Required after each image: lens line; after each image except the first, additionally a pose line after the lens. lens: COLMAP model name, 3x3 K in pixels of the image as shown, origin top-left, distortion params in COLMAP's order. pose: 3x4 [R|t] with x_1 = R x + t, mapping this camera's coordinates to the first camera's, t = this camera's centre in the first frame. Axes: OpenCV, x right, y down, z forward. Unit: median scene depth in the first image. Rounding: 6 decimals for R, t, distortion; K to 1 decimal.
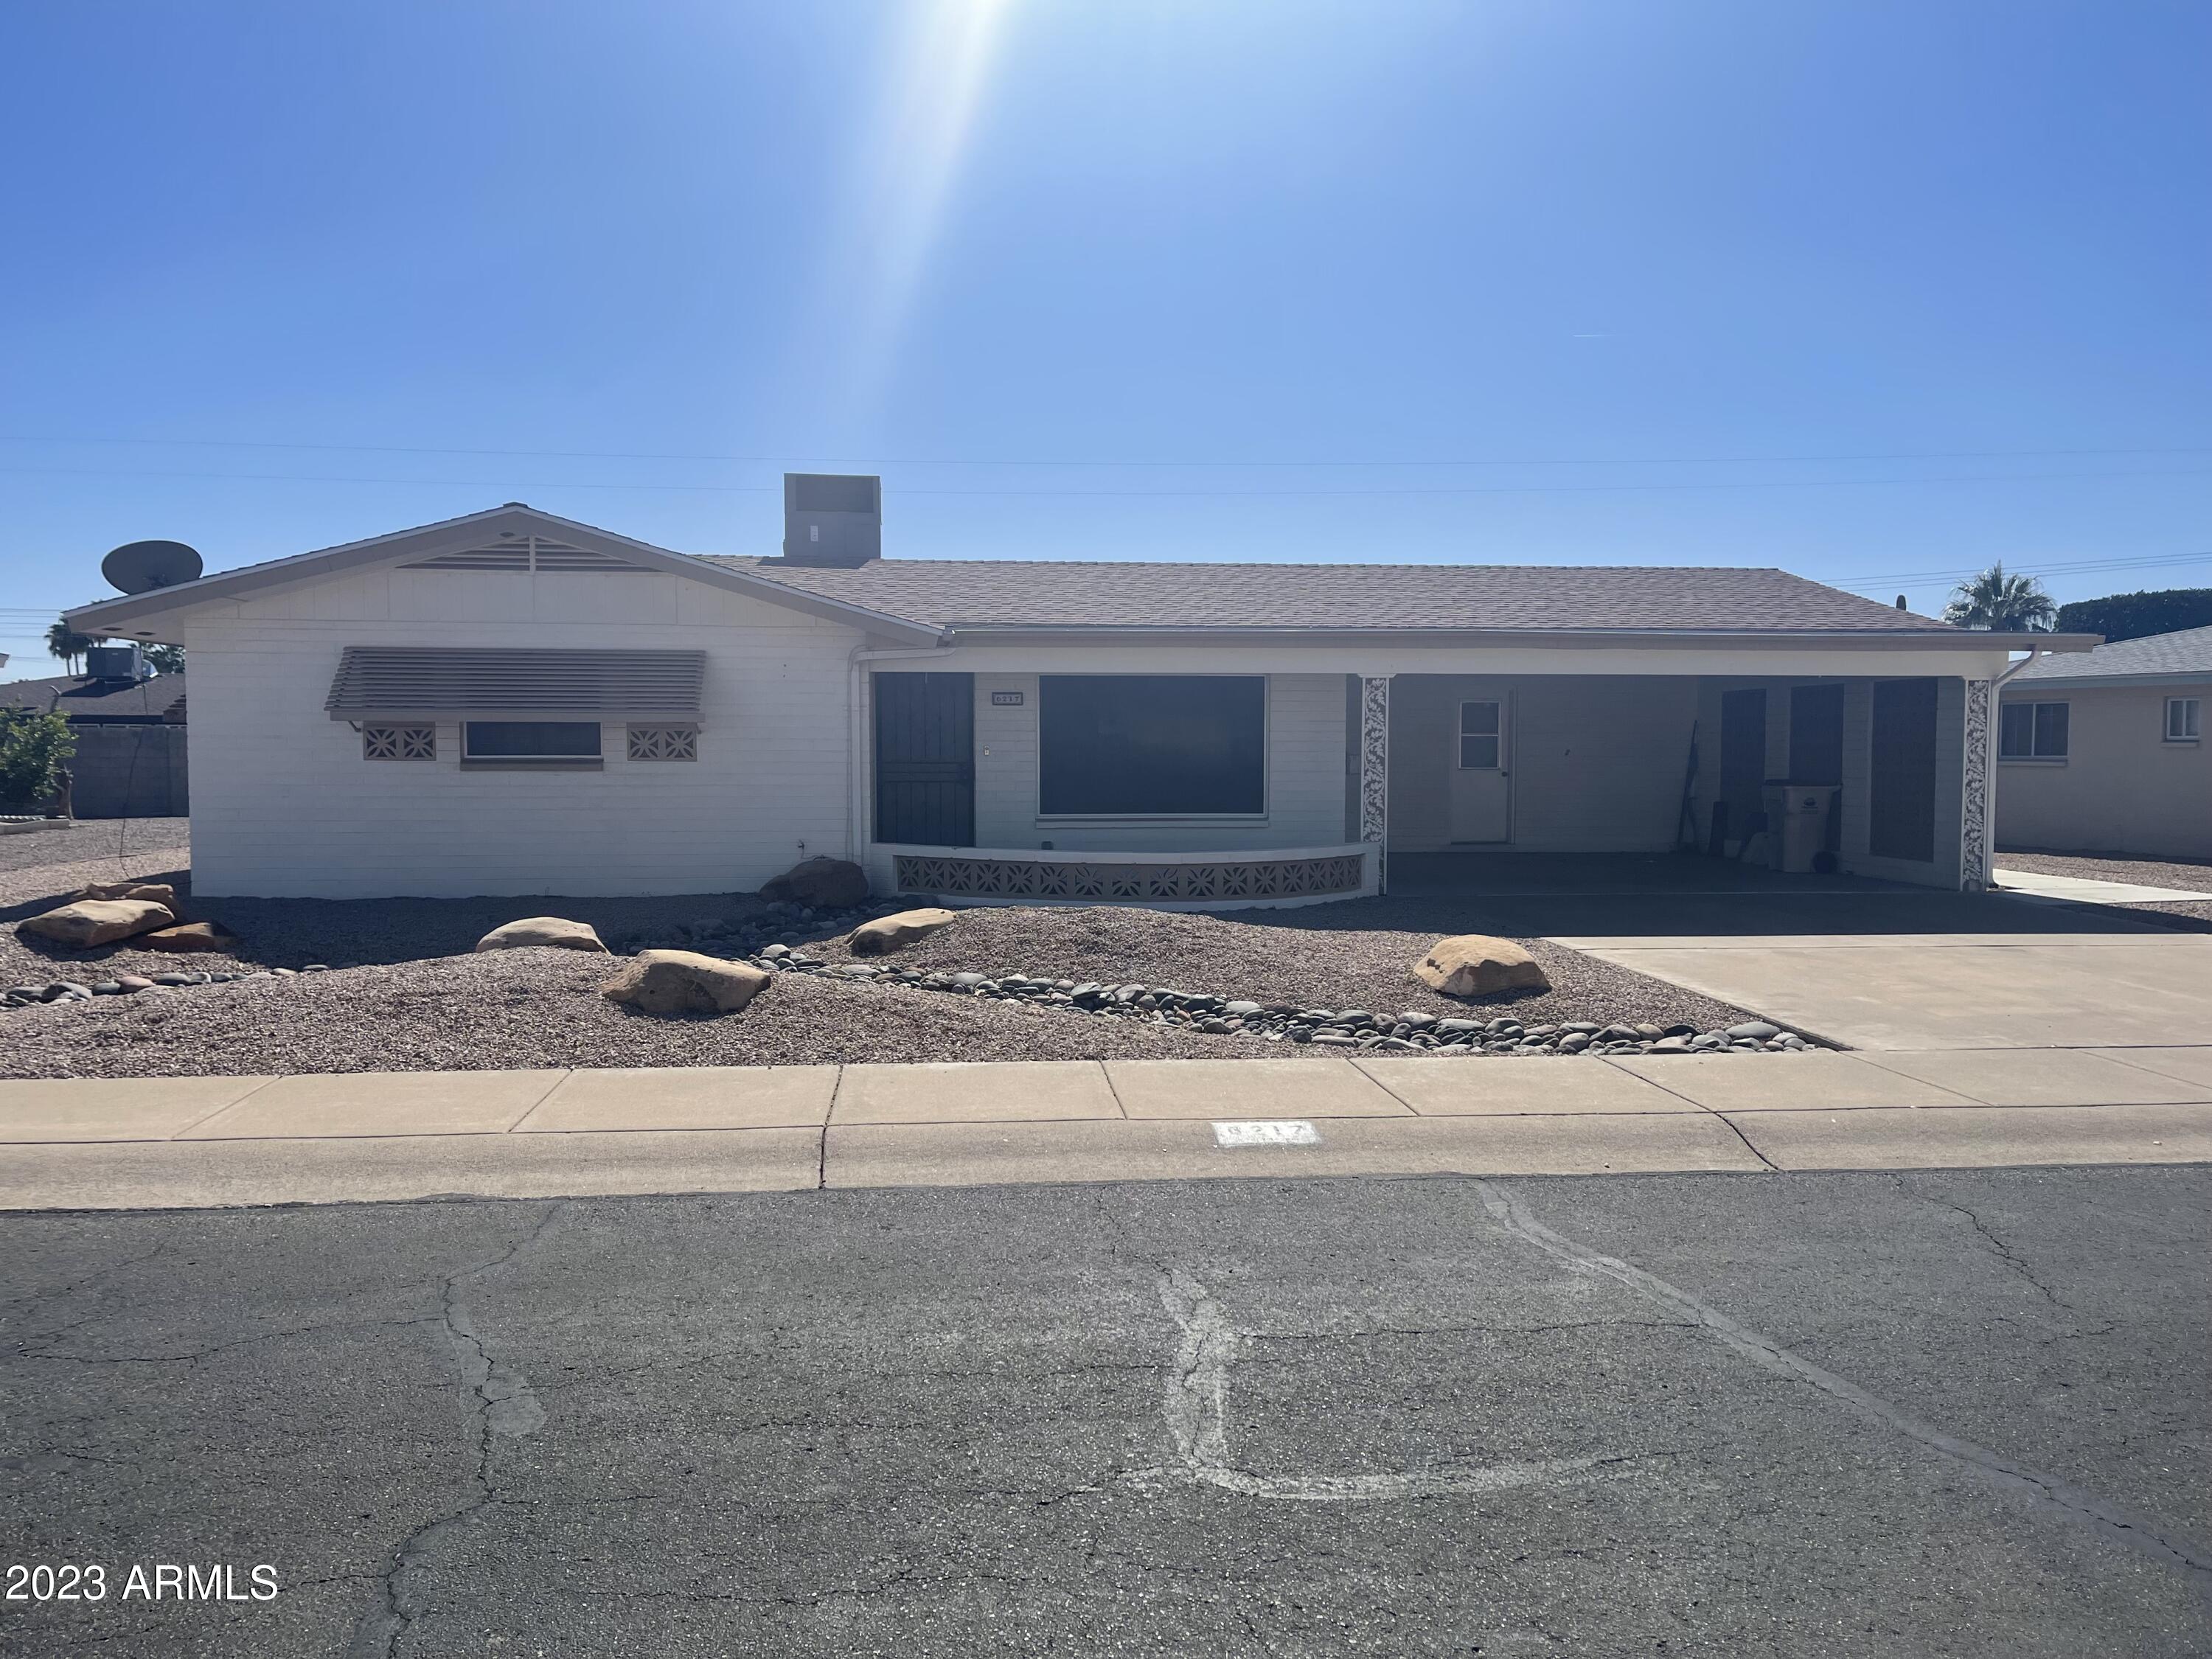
lens RADIAL K [[1674.6, 0, 1101.9], [0, 1674.6, 841.7], [0, 0, 1]] dist [0.073681, -0.089833]
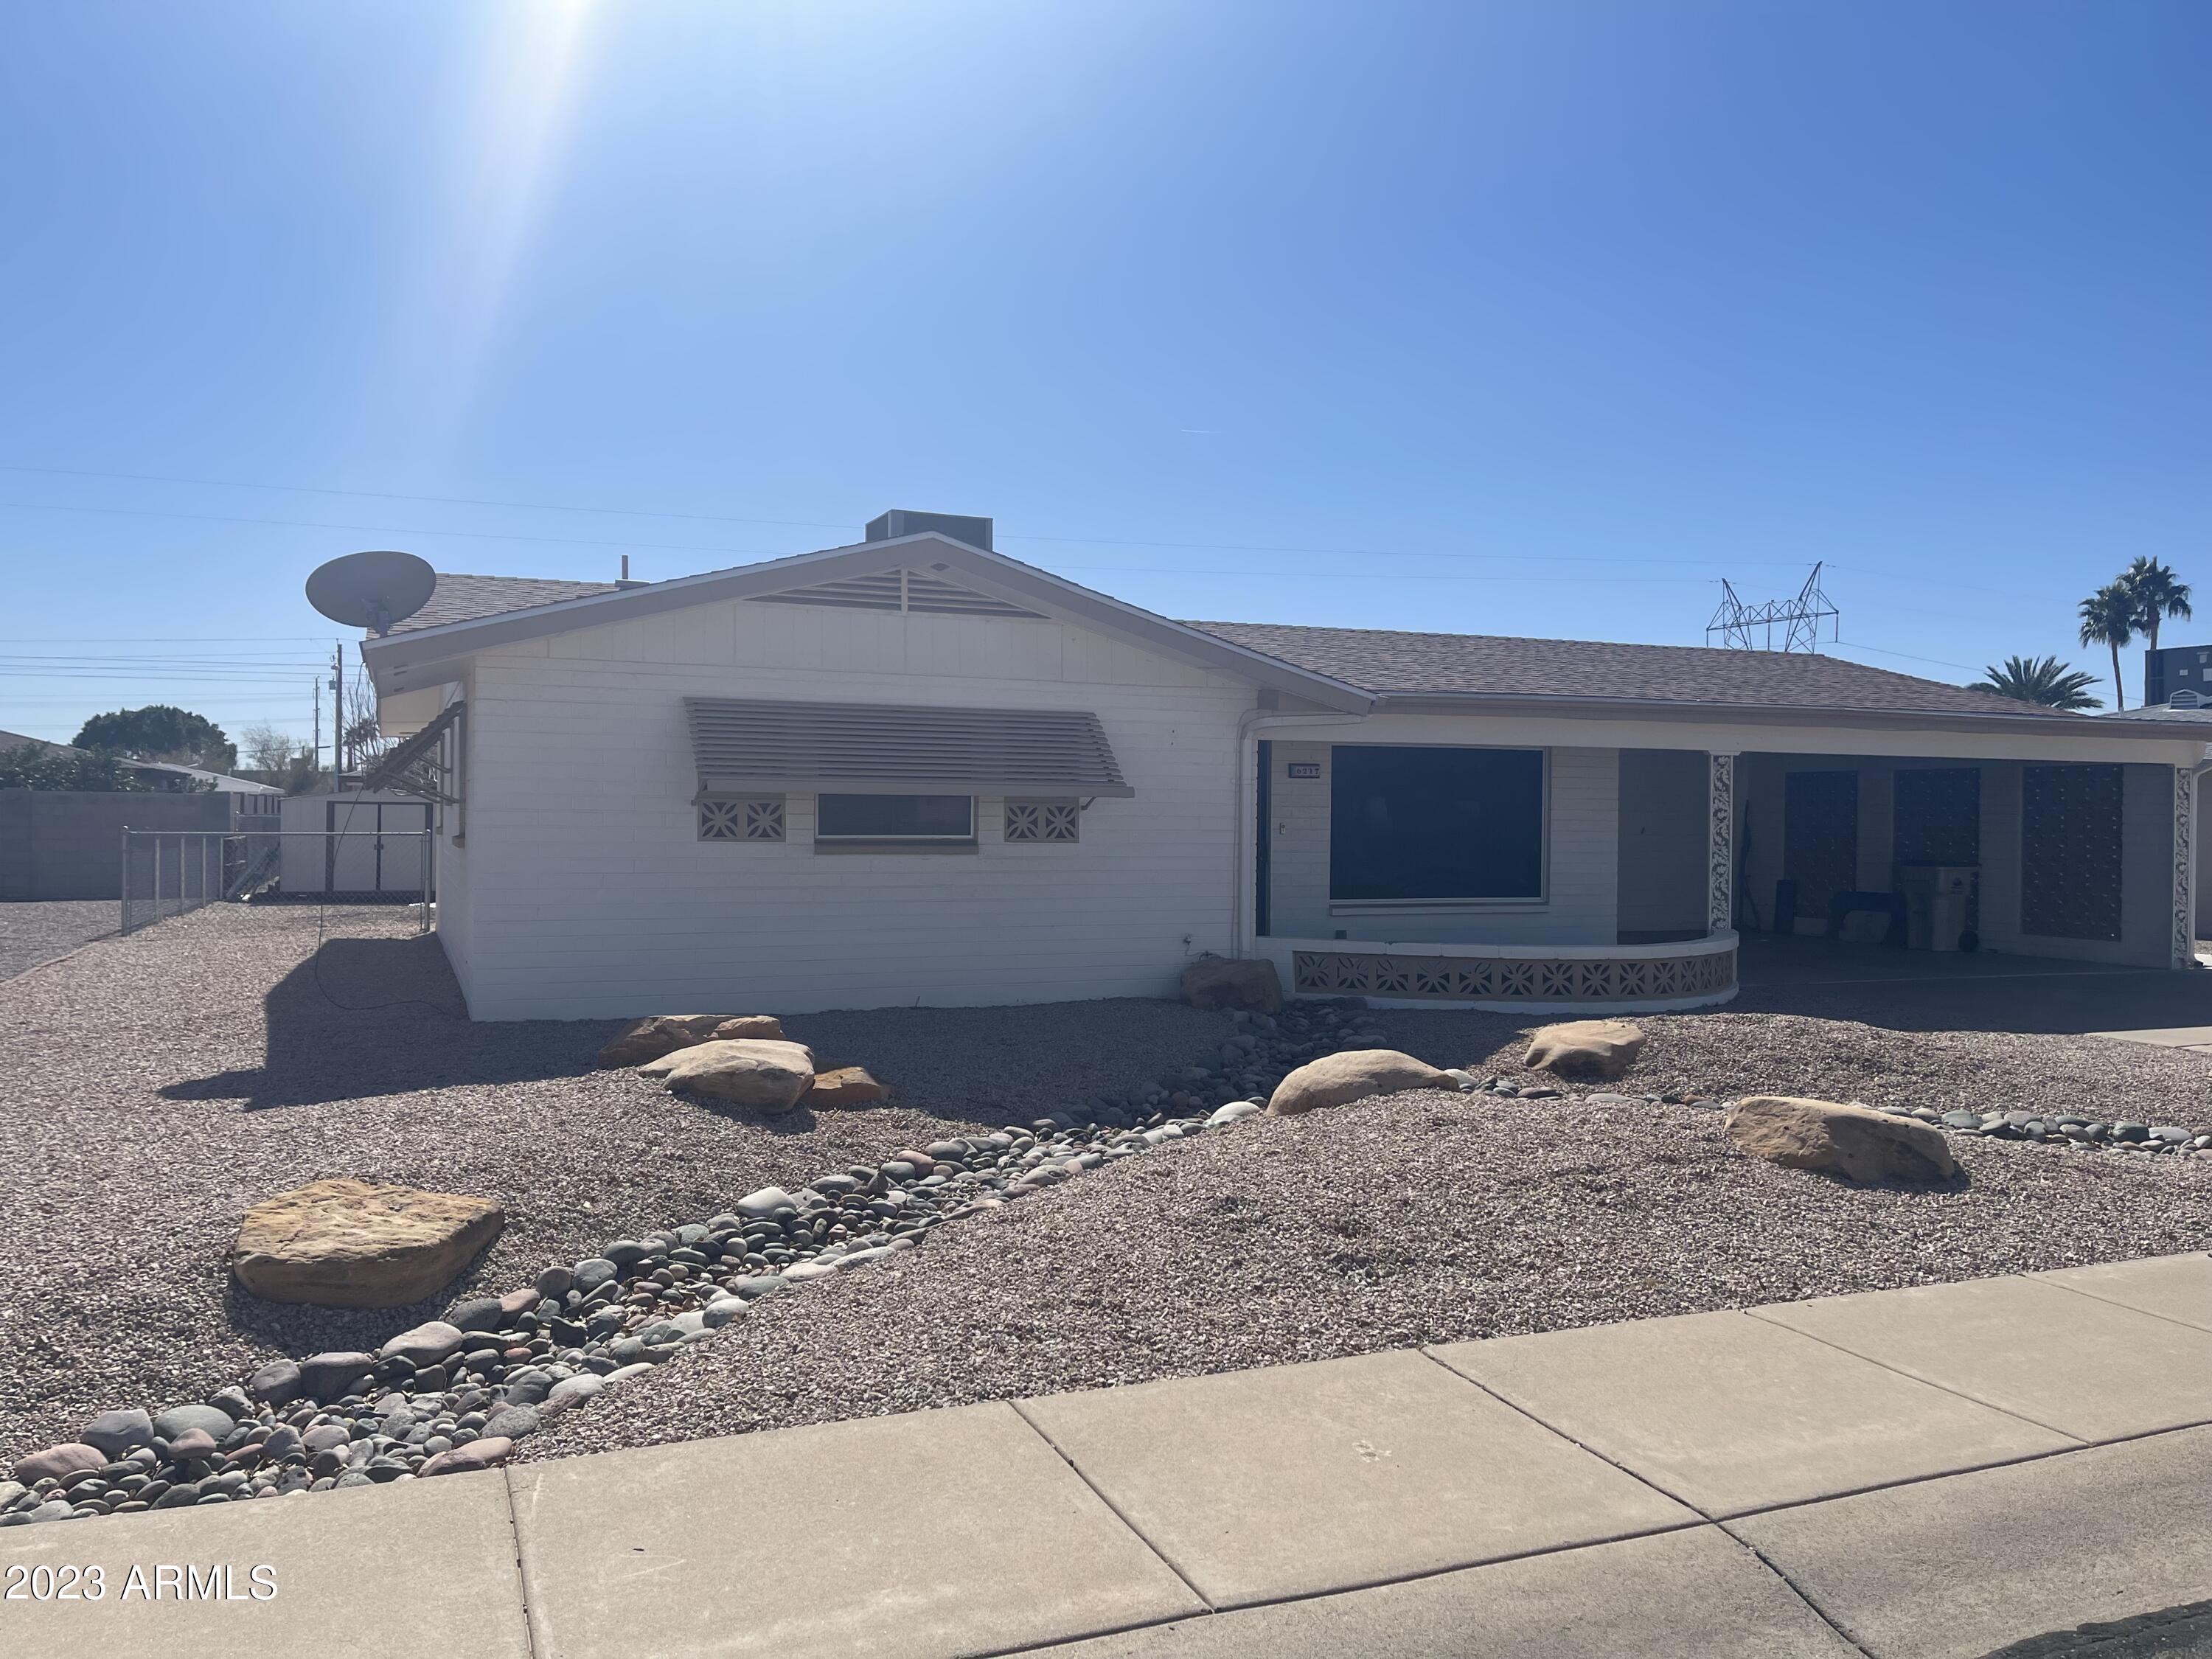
lens RADIAL K [[1674.6, 0, 1108.9], [0, 1674.6, 828.1], [0, 0, 1]] dist [0.073681, -0.089833]
pose [[0.960868, 0.005066, 0.276962, -0.460231], [0.008373, 0.998845, -0.047320, -0.015270], [-0.276882, 0.047787, 0.959715, 0.191504]]
